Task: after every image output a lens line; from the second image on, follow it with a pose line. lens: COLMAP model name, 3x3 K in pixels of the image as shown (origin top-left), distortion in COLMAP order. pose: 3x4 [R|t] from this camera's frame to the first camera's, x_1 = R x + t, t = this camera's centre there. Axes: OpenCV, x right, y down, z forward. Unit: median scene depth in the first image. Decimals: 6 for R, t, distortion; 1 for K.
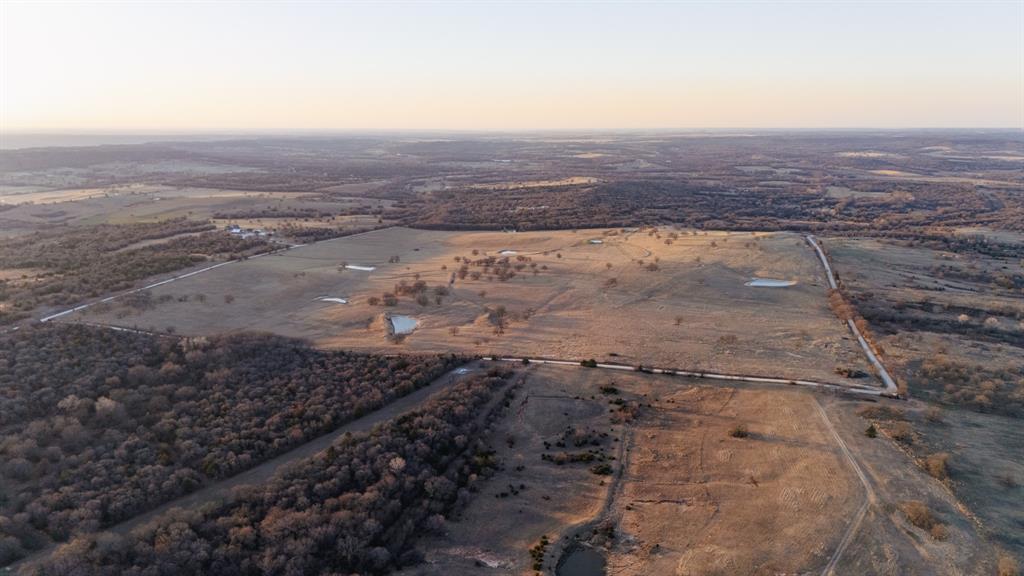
lens RADIAL K [[740.6, 0, 512.0], [0, 740.6, 288.0], [0, 0, 1]] dist [0.103154, -0.103212]
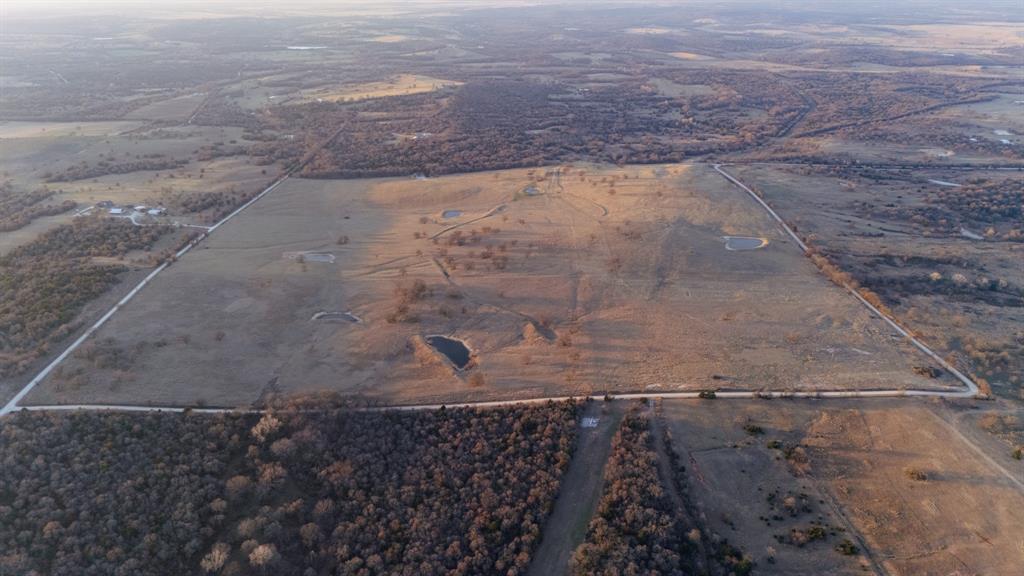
lens RADIAL K [[740.6, 0, 512.0], [0, 740.6, 288.0], [0, 0, 1]] dist [0.103154, -0.103212]
pose [[0.952632, -0.121411, 0.278839, -0.200267], [0.071700, 0.980673, 0.182044, -0.117977], [-0.295552, -0.153428, 0.942926, 0.067111]]
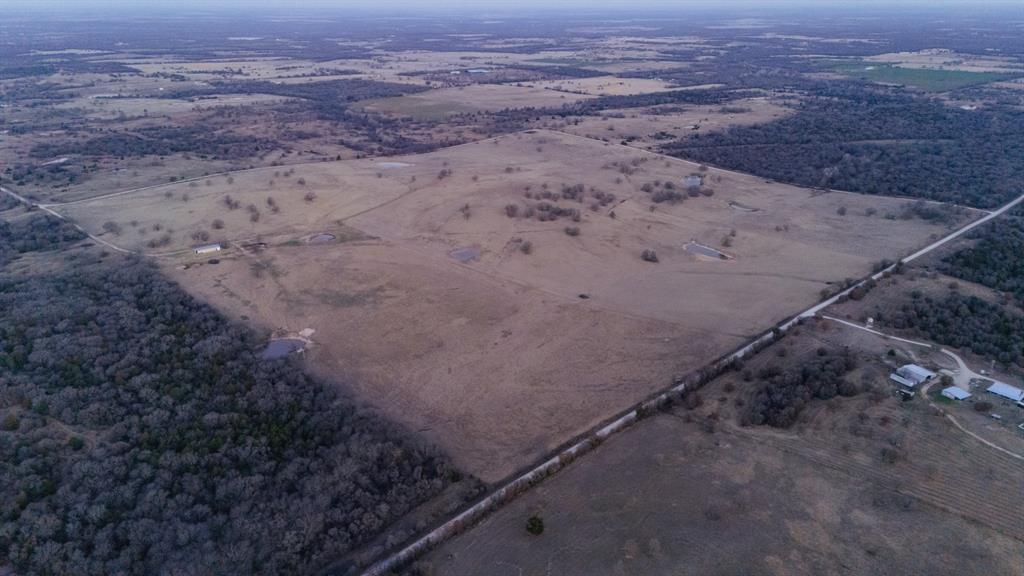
lens RADIAL K [[740.6, 0, 512.0], [0, 740.6, 288.0], [0, 0, 1]] dist [0.103154, -0.103212]
pose [[-0.868768, -0.175108, 0.463227, -0.332330], [0.113311, 0.840293, 0.530158, -0.352098], [-0.482082, 0.513073, -0.710178, 1.400255]]
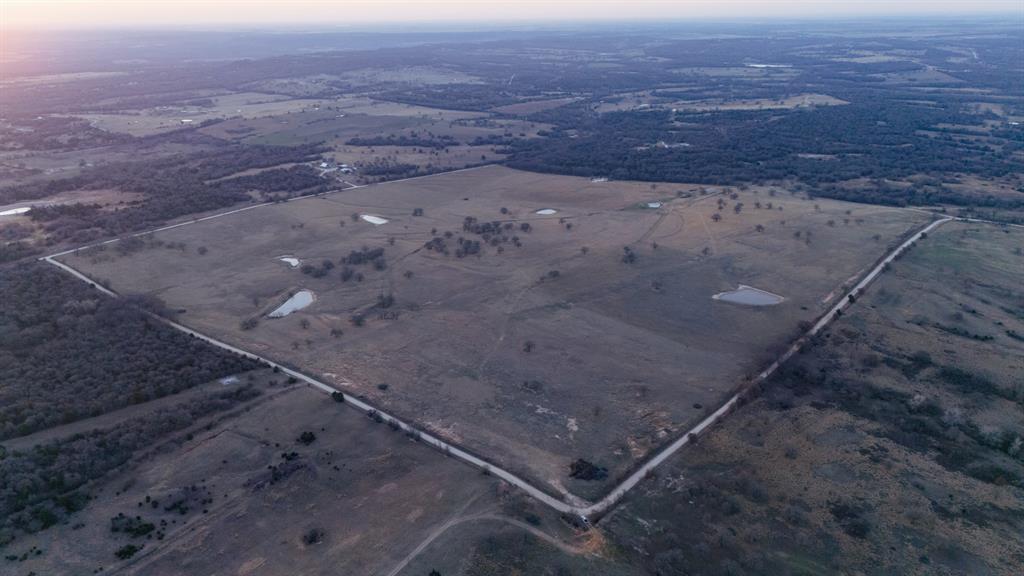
lens RADIAL K [[740.6, 0, 512.0], [0, 740.6, 288.0], [0, 0, 1]] dist [0.103154, -0.103212]
pose [[0.920504, 0.125803, -0.369927, 0.296835], [-0.073888, 0.985713, 0.151360, -0.087248], [0.383684, -0.111995, 0.916648, 0.124705]]
